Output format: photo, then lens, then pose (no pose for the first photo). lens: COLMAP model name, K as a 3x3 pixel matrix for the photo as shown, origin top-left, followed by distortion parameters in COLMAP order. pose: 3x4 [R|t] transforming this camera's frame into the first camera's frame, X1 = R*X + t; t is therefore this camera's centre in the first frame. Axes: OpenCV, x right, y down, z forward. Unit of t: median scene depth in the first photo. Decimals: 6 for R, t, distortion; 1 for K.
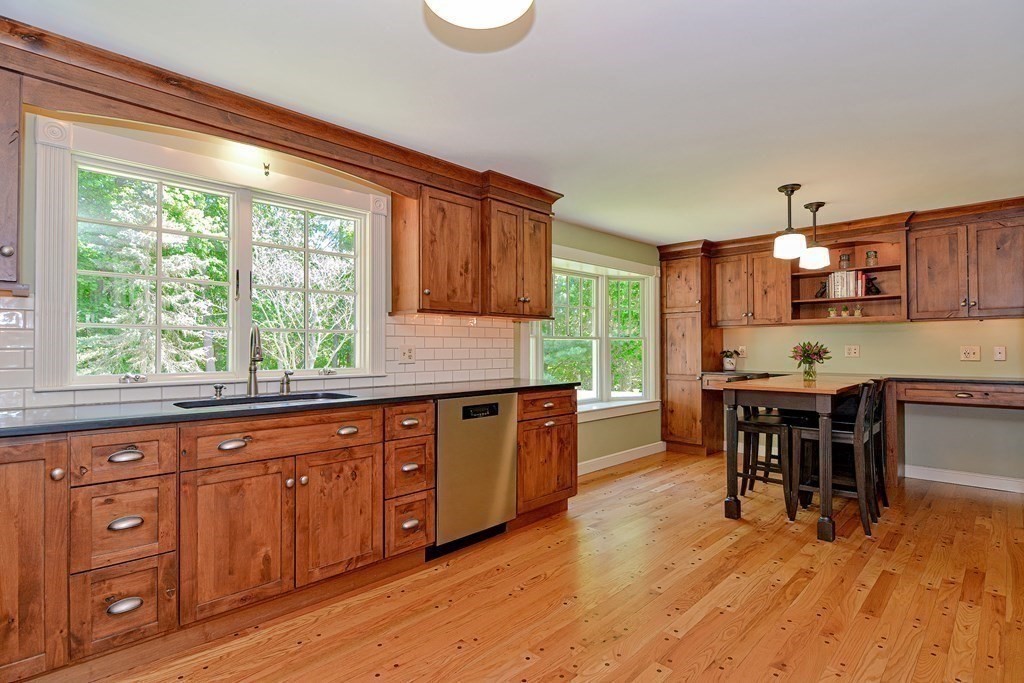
lens RADIAL K [[491.8, 0, 508.3], [0, 491.8, 341.5], [0, 0, 1]] dist [-0.012021, -0.001374]
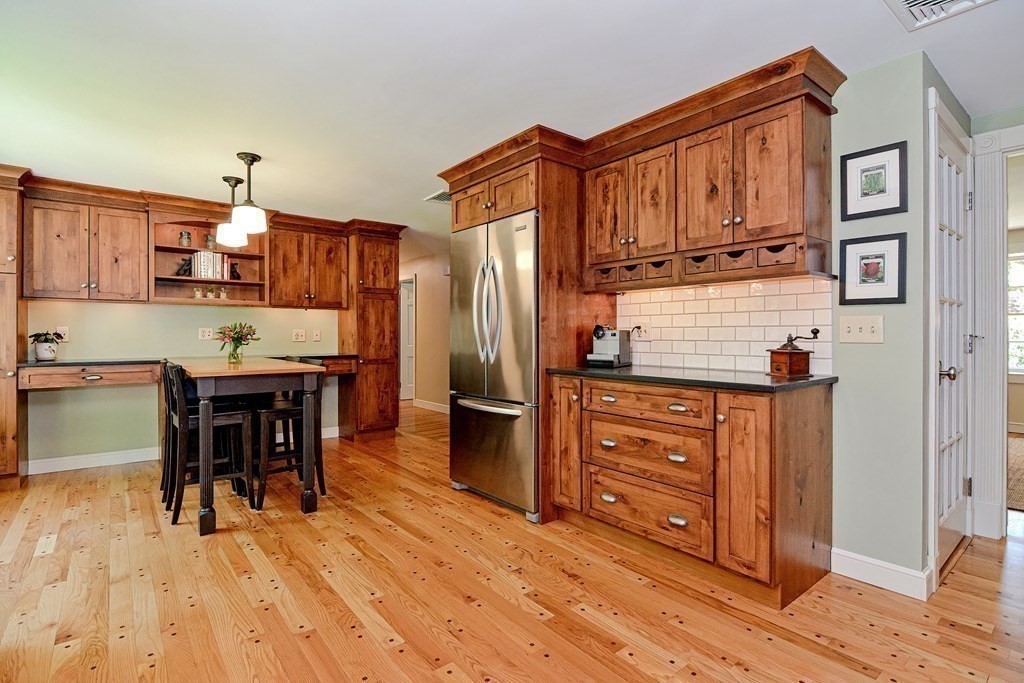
lens RADIAL K [[491.8, 0, 506.9], [0, 491.8, 341.9], [0, 0, 1]] dist [-0.012021, -0.001374]
pose [[0.096384, -0.014315, 0.995241, -0.310000], [-0.018470, 0.999699, 0.016168, 0.012949], [-0.995173, -0.019940, 0.096090, 0.416949]]
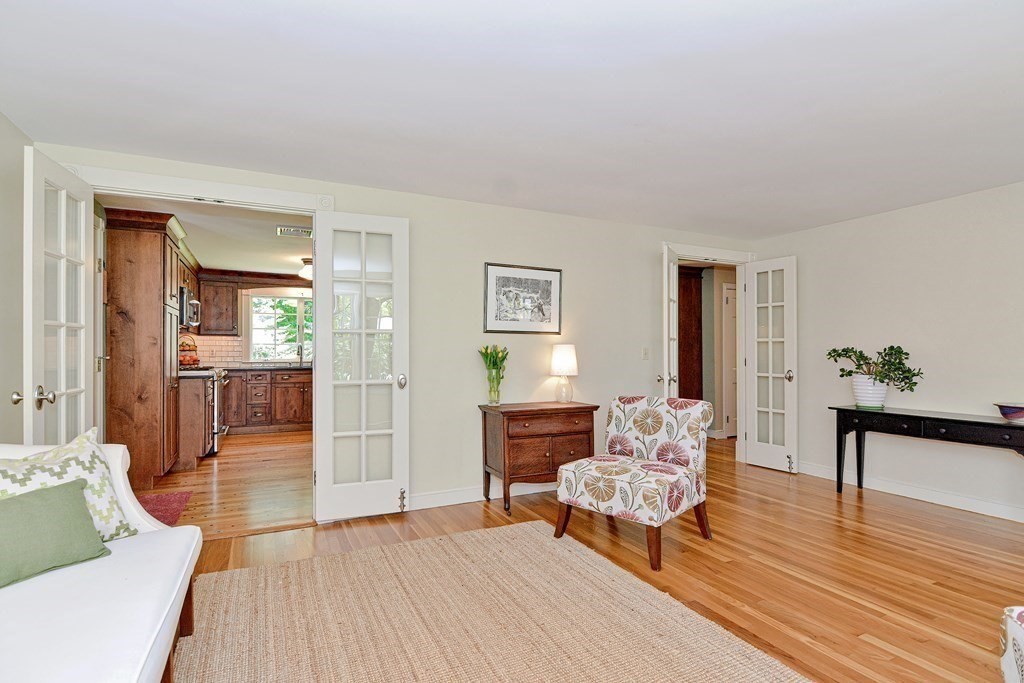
lens RADIAL K [[491.8, 0, 510.0], [0, 491.8, 347.0], [0, 0, 1]] dist [-0.012021, -0.001374]
pose [[0.951072, -0.003420, -0.308951, 0.537706], [0.005553, 0.999966, 0.006026, -0.006786], [0.308920, -0.007447, 0.951059, -0.486472]]
